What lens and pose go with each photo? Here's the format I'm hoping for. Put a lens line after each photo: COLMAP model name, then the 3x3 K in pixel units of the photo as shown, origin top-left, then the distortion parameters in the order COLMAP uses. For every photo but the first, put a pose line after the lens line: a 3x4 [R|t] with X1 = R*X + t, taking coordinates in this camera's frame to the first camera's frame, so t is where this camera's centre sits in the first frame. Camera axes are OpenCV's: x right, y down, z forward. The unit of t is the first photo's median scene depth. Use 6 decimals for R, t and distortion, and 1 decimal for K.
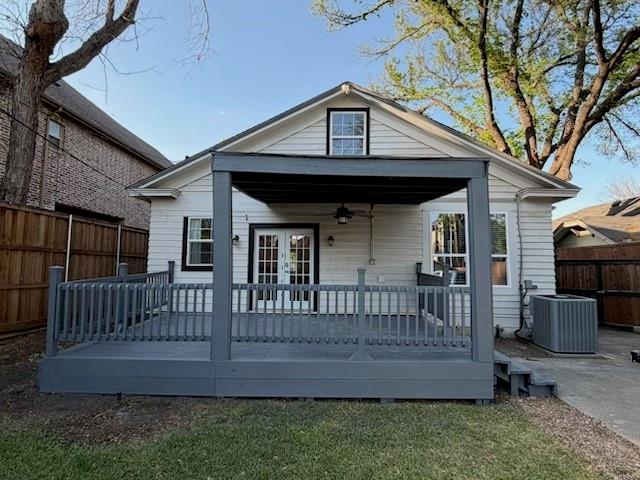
lens RADIAL K [[359.5, 0, 319.6], [0, 359.5, 240.6], [0, 0, 1]] dist [-0.002680, -0.000432]
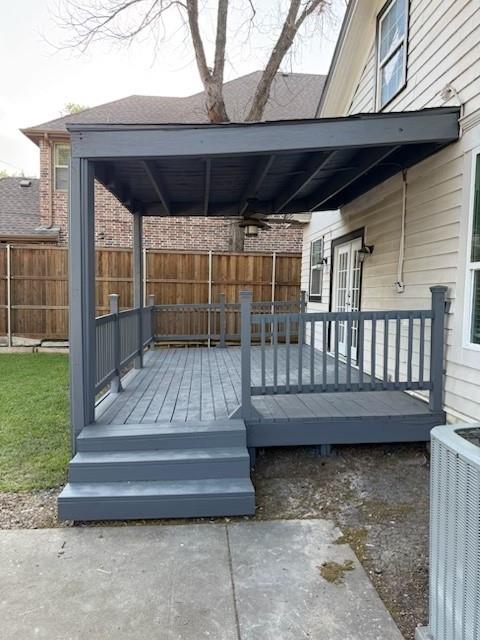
lens RADIAL K [[453.1, 0, 240.3], [0, 453.1, 319.1], [0, 0, 1]] dist [-0.002396, -0.000678]
pose [[0.109359, 0.046384, -0.992919, 0.924644], [0.061674, 0.996669, 0.053352, 0.069000], [0.992087, -0.067072, 0.106134, 0.822344]]
